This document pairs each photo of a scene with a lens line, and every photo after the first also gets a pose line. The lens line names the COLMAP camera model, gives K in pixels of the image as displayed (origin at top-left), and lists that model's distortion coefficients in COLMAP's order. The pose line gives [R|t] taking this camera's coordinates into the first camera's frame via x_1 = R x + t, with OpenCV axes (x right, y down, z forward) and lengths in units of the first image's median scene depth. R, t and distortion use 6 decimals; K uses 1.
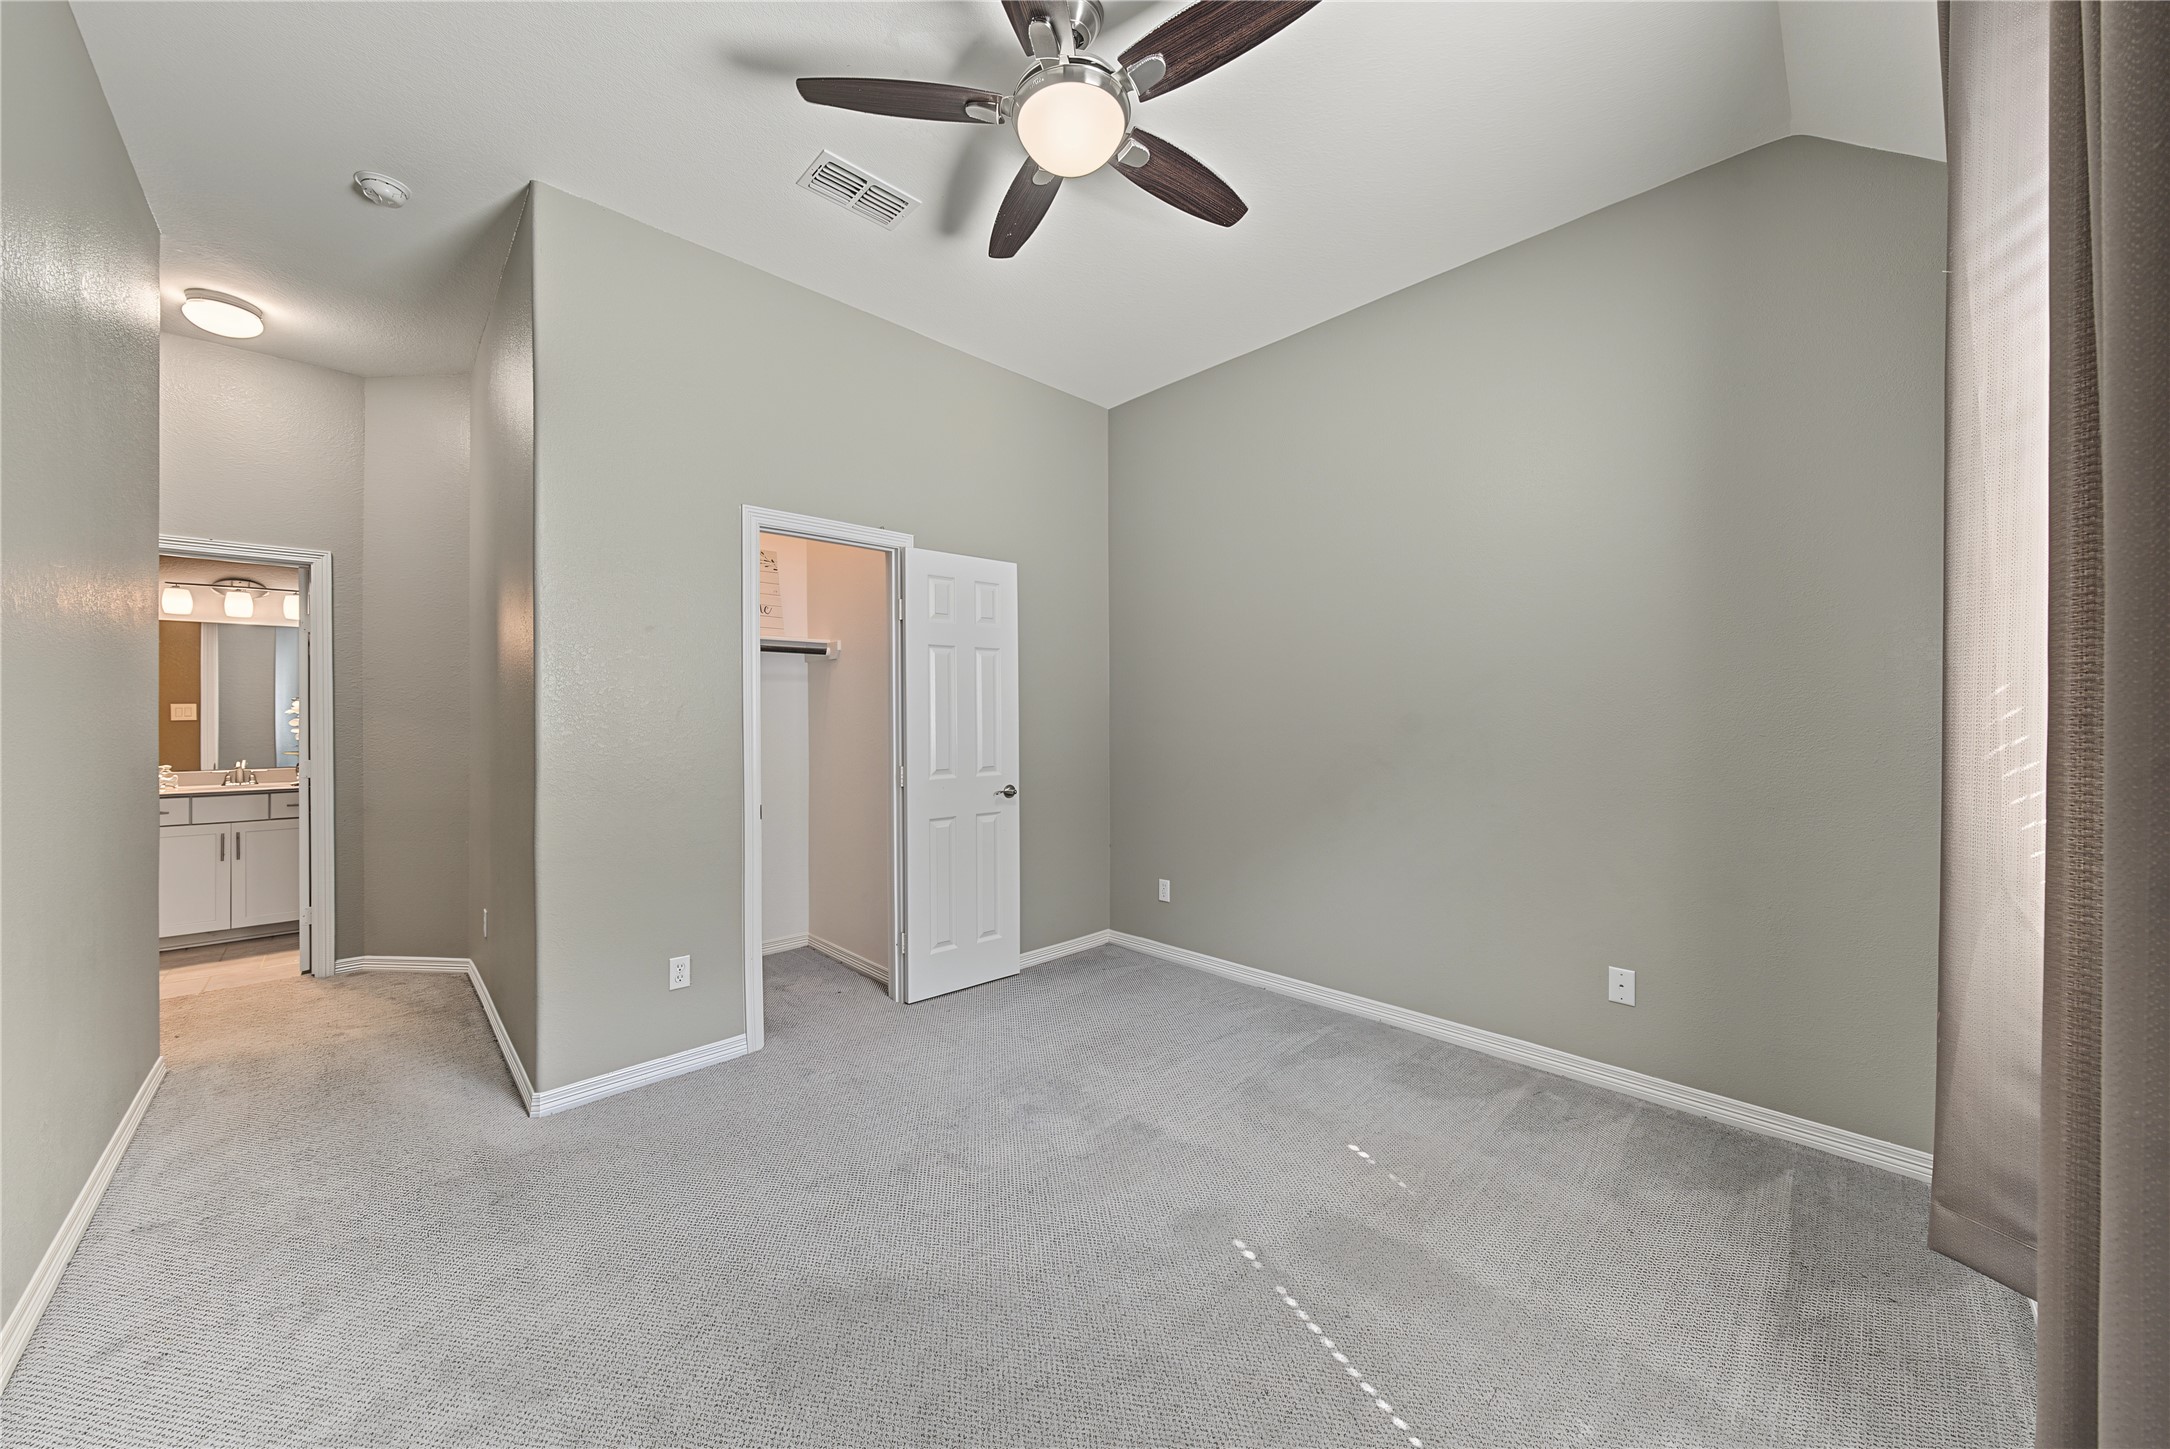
lens RADIAL K [[751.6, 0, 1086.5], [0, 751.6, 721.5], [0, 0, 1]] dist [-0.006692, -0.000230]
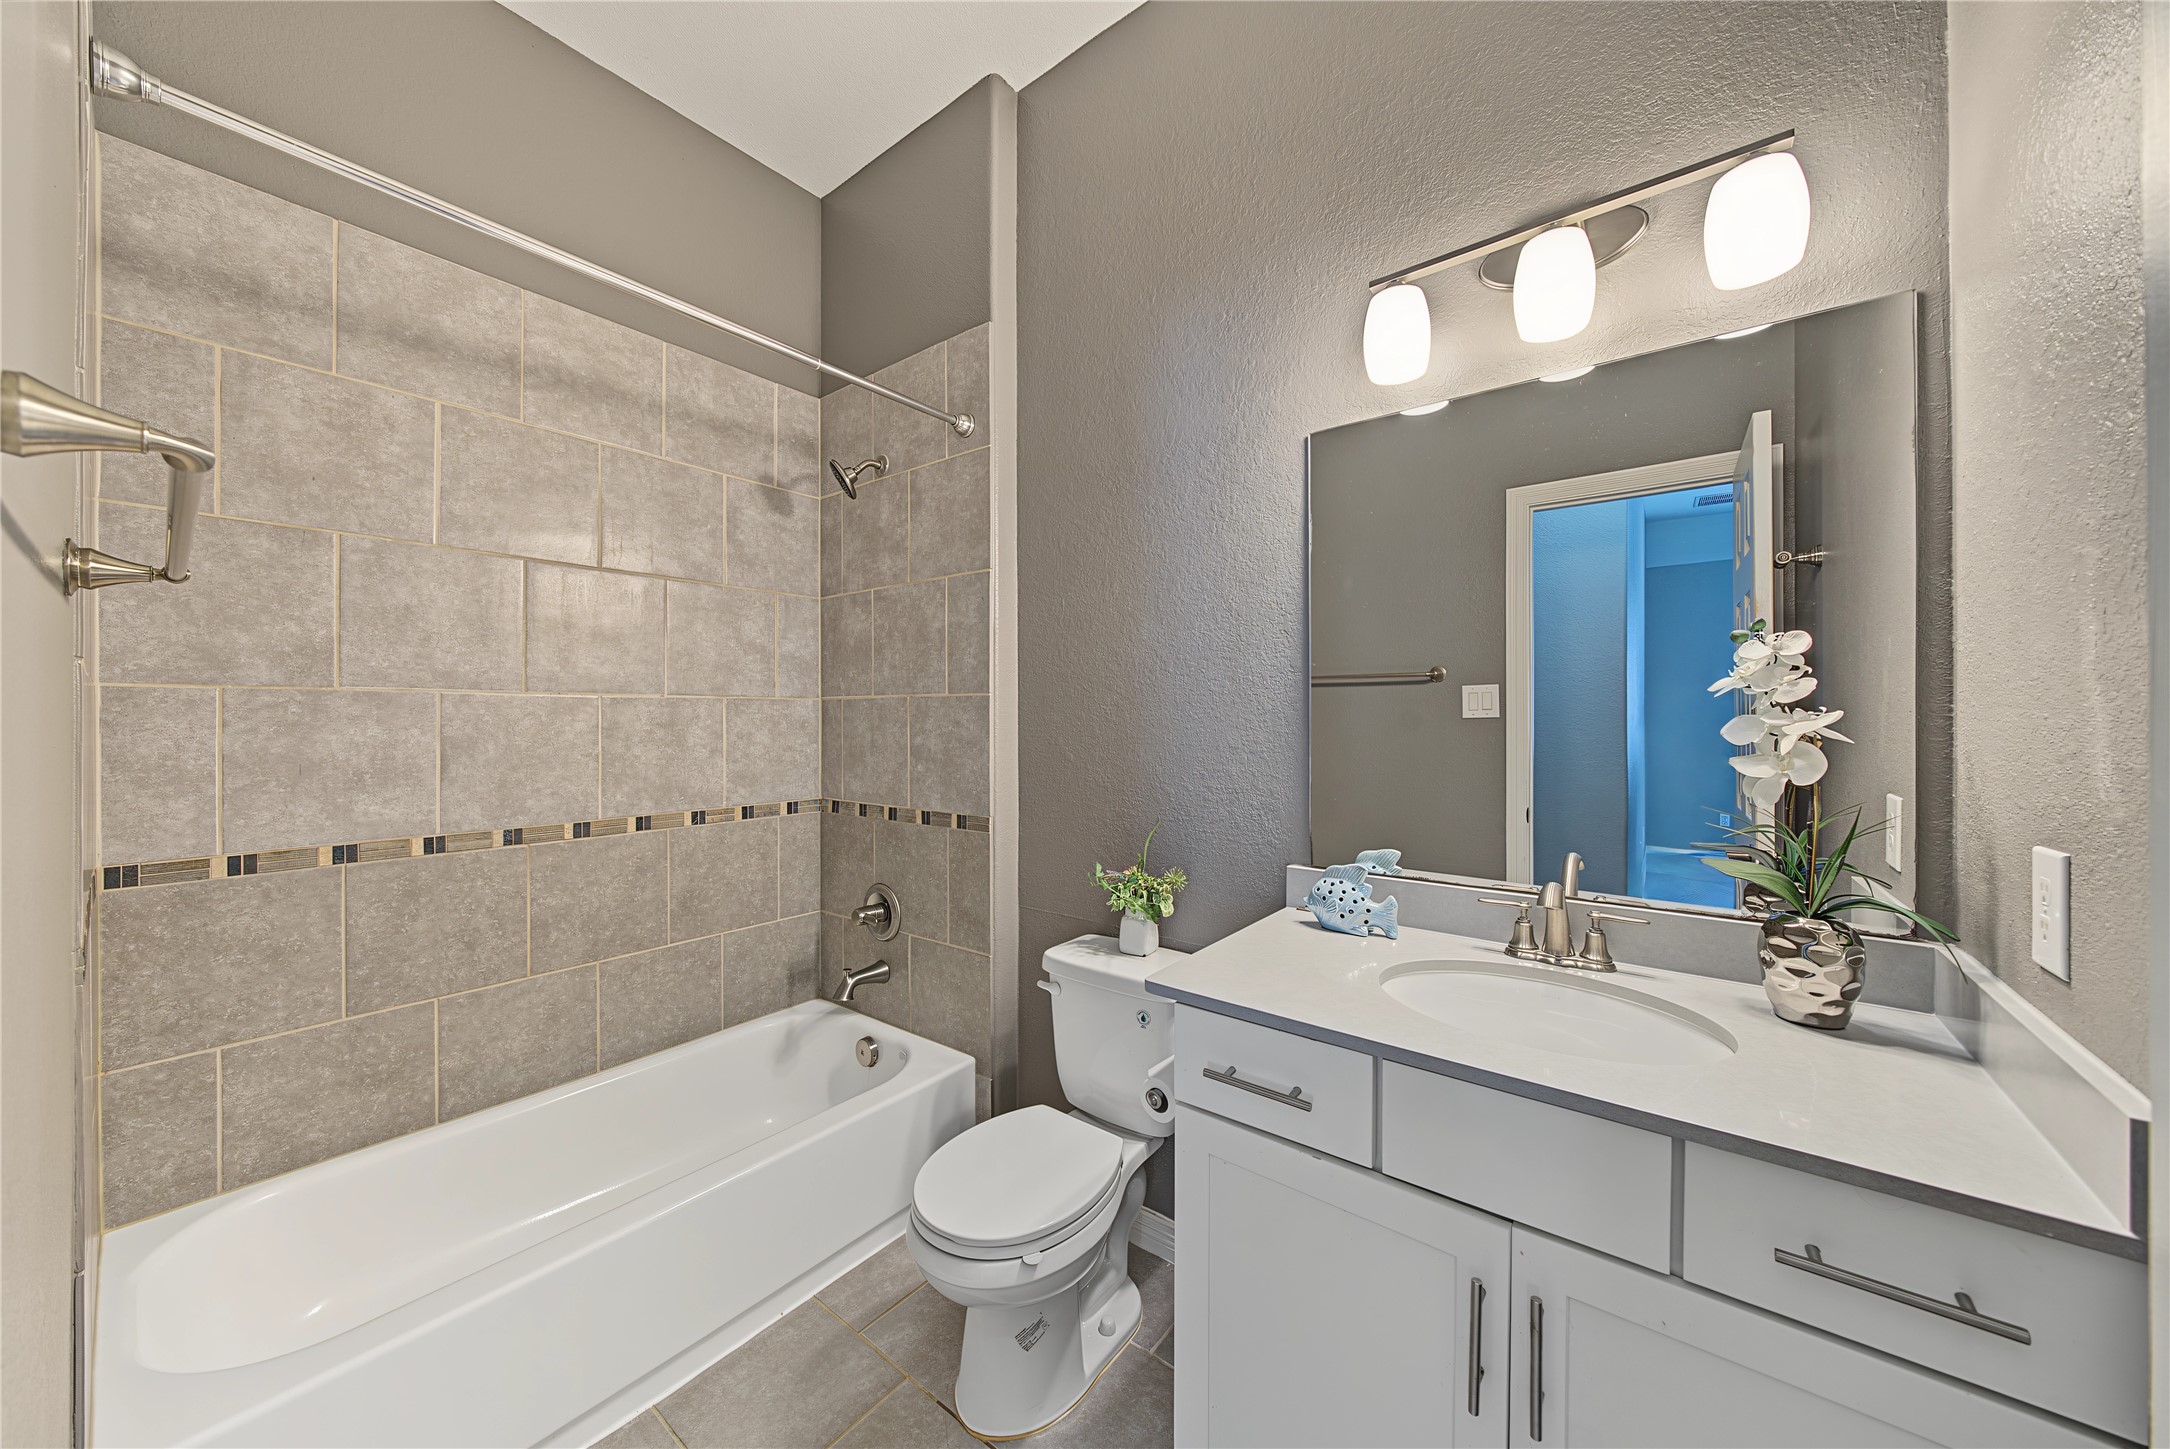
lens RADIAL K [[751.6, 0, 1087.0], [0, 751.6, 719.0], [0, 0, 1]] dist [-0.006692, -0.000230]
pose [[0.155802, 0.004859, -0.987776, -0.939333], [-0.003227, 0.999985, 0.004410, -0.001051], [0.987783, 0.002500, 0.155815, 0.829664]]
